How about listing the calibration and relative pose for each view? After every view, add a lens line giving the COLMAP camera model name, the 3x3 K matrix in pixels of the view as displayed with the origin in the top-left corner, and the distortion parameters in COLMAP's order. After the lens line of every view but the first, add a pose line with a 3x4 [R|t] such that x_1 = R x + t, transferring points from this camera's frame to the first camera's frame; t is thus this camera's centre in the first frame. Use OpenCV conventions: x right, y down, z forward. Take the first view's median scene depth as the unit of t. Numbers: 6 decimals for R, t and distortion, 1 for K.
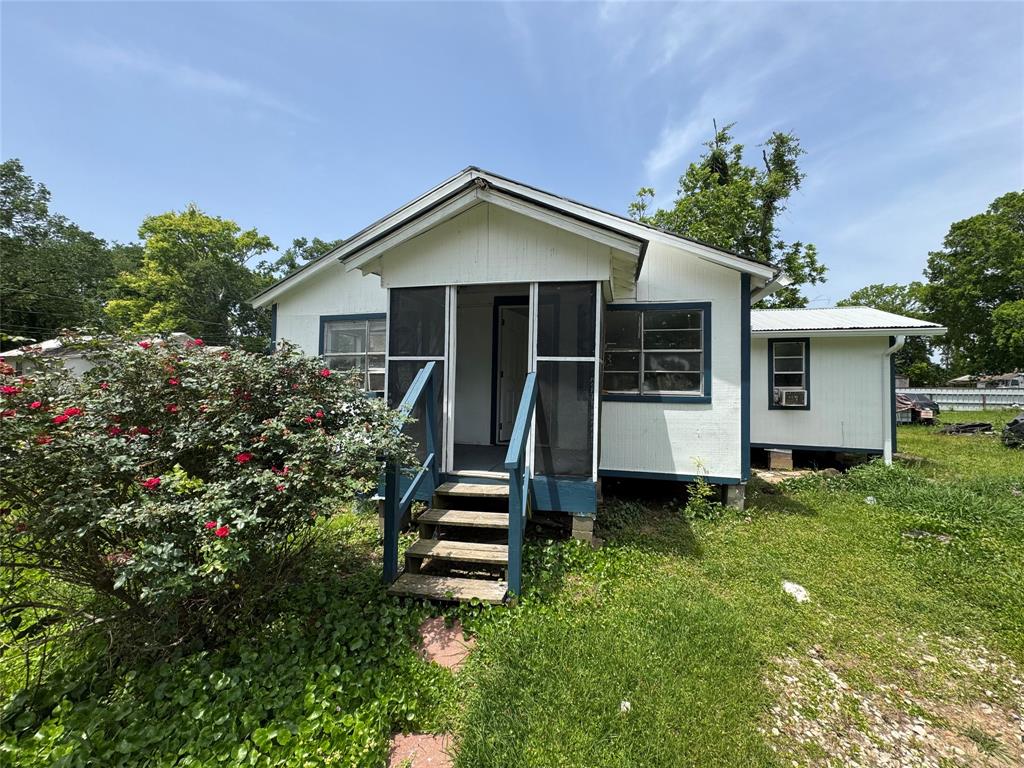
lens RADIAL K [[406.0, 0, 512.0], [0, 406.0, 384.0], [0, 0, 1]] dist [0.001505, 0.000185]
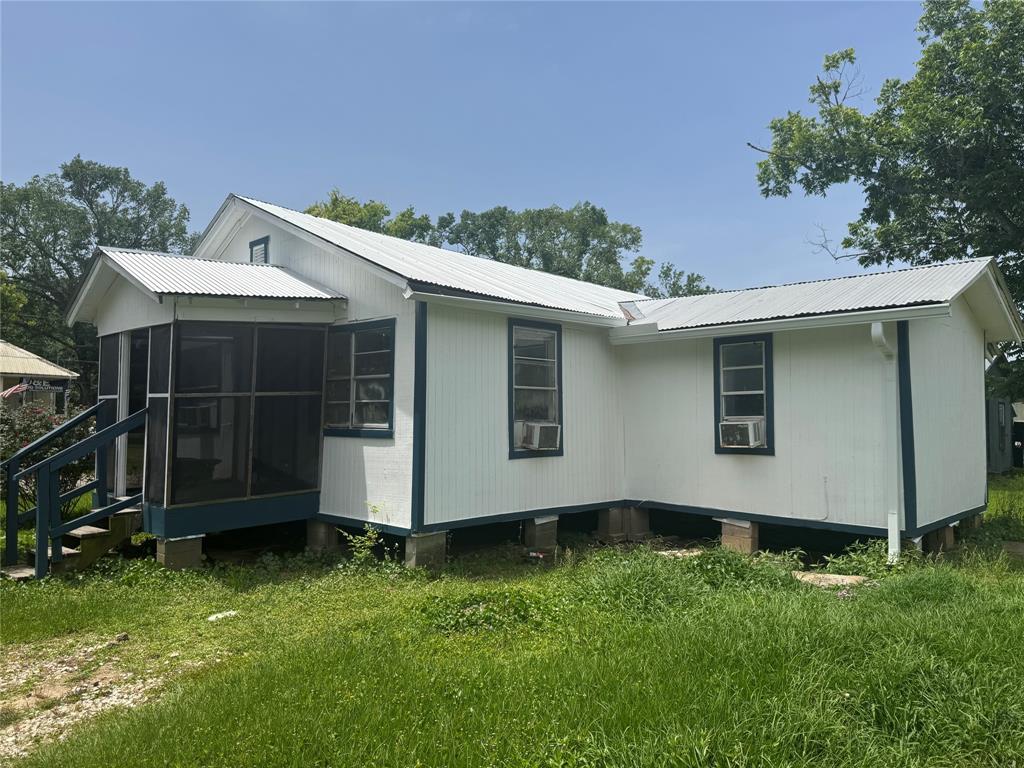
lens RADIAL K [[726.3, 0, 512.0], [0, 726.3, 384.0], [0, 0, 1]] dist [0.113420, -0.121484]
pose [[0.863960, -0.037289, -0.502178, 1.402735], [0.012833, 0.998561, -0.052069, 0.017077], [0.503397, 0.038541, 0.863195, -0.178506]]
